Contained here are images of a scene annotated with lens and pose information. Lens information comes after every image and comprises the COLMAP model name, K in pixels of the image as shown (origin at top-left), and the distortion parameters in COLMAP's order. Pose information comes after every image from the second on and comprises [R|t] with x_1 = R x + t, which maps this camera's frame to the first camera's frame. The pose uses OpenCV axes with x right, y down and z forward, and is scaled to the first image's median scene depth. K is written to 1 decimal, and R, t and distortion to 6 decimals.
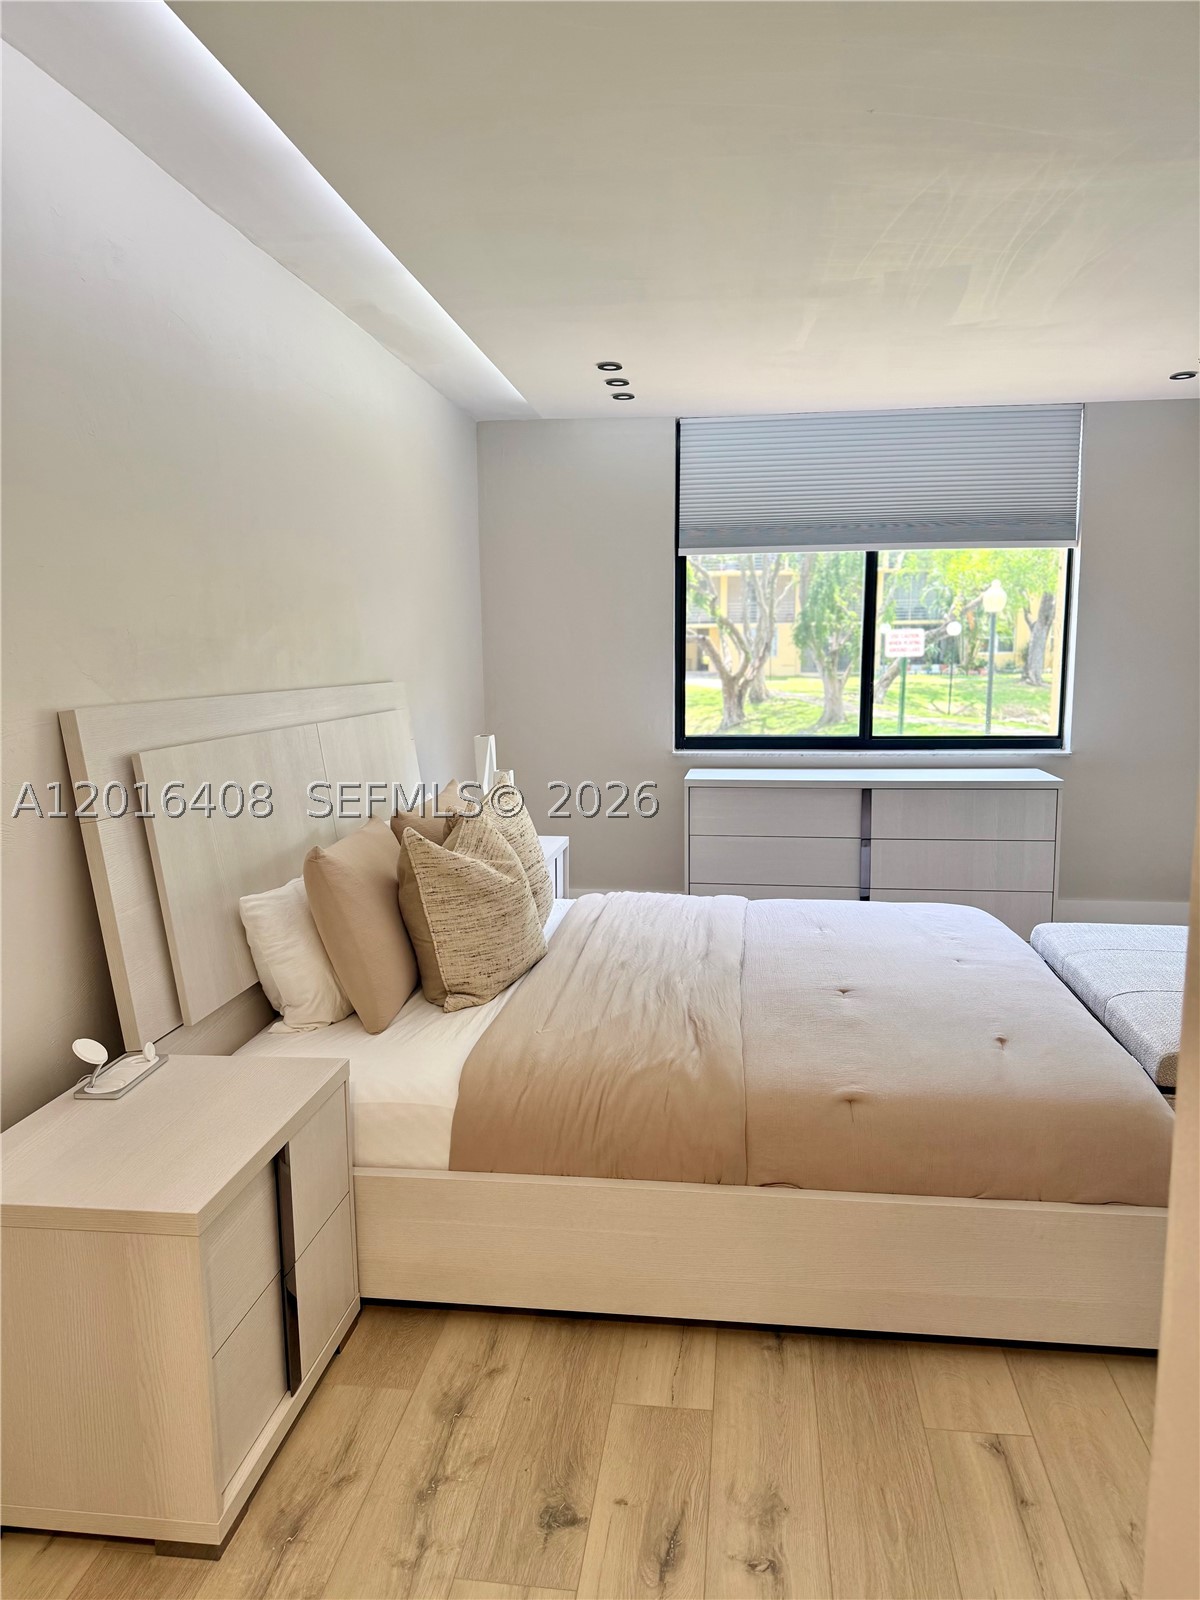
lens RADIAL K [[1098.6, 0, 600.0], [0, 1098.6, 800.0], [0, 0, 1]] dist [0.104654, -0.140651]
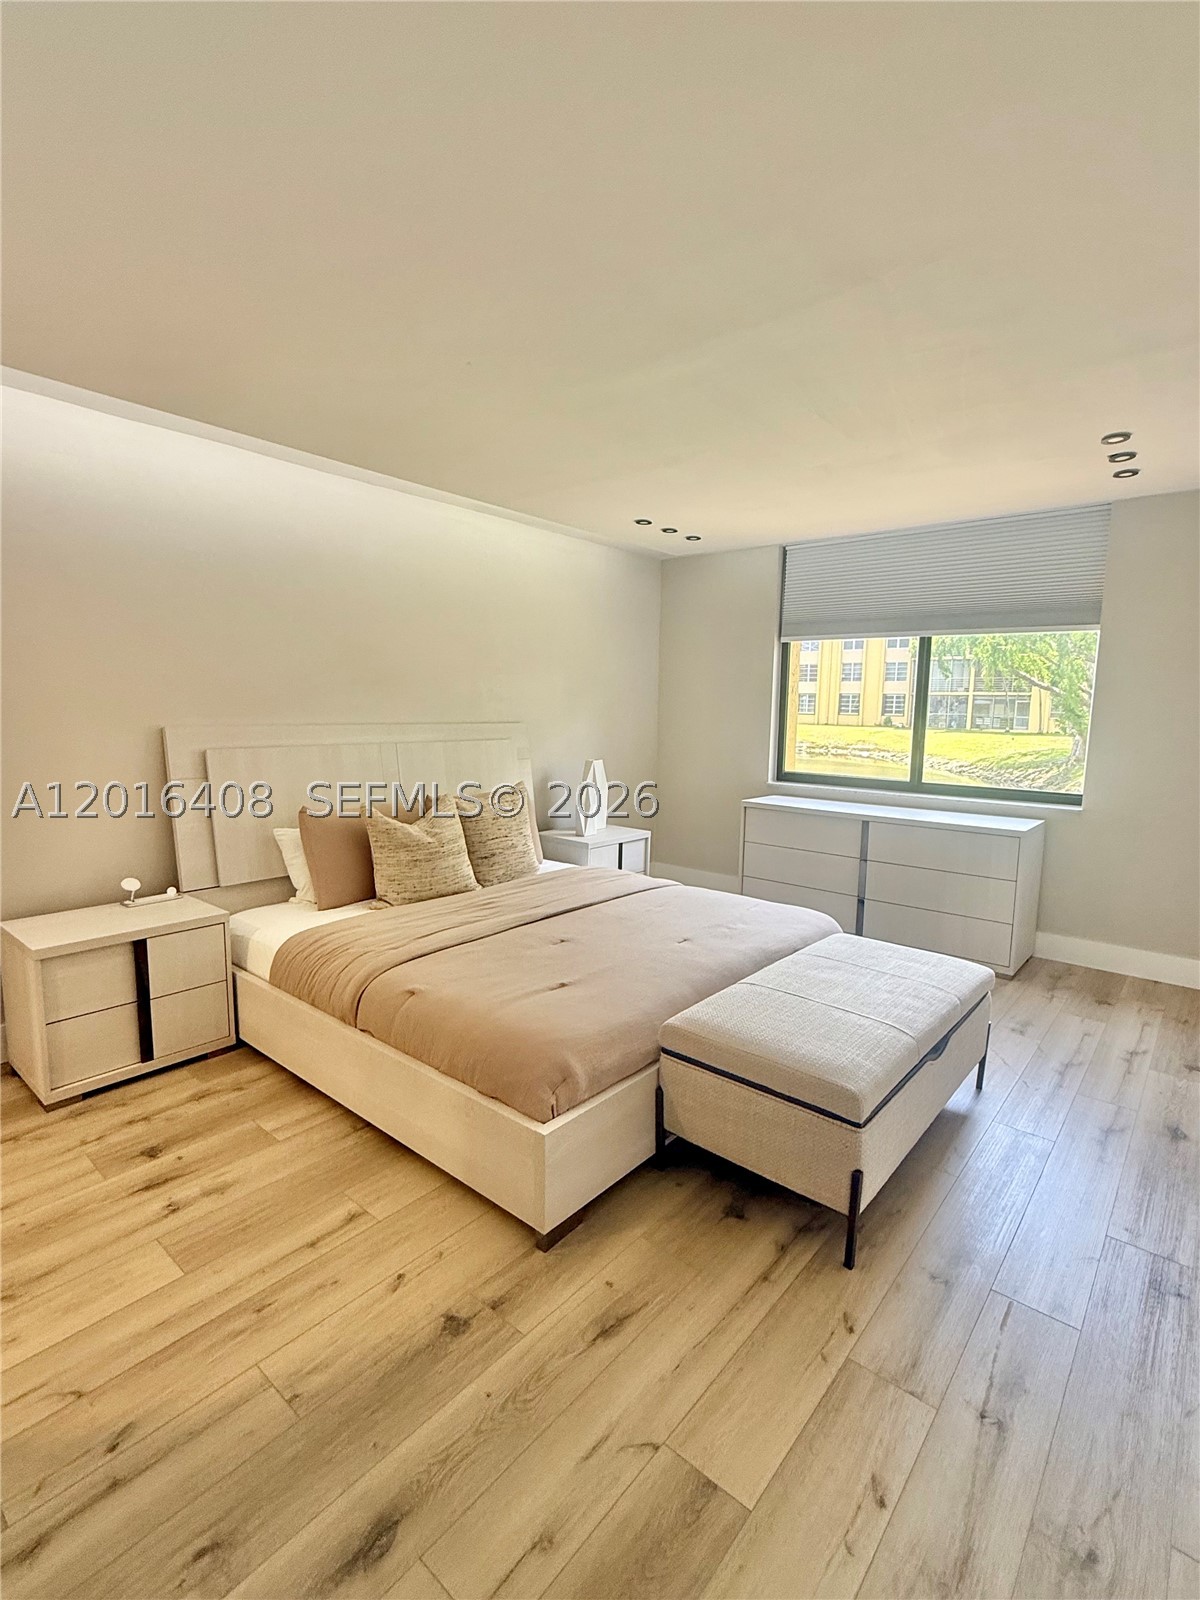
lens RADIAL K [[757.7, 0, 600.9], [0, 757.7, 770.7], [0, 0, 1]] dist [0.016039, 0.000181]
pose [[0.837388, 0.070383, -0.542059, 0.736550], [-0.095610, 0.995247, -0.018475, -0.037013], [0.538182, 0.067297, 0.840137, 0.151409]]
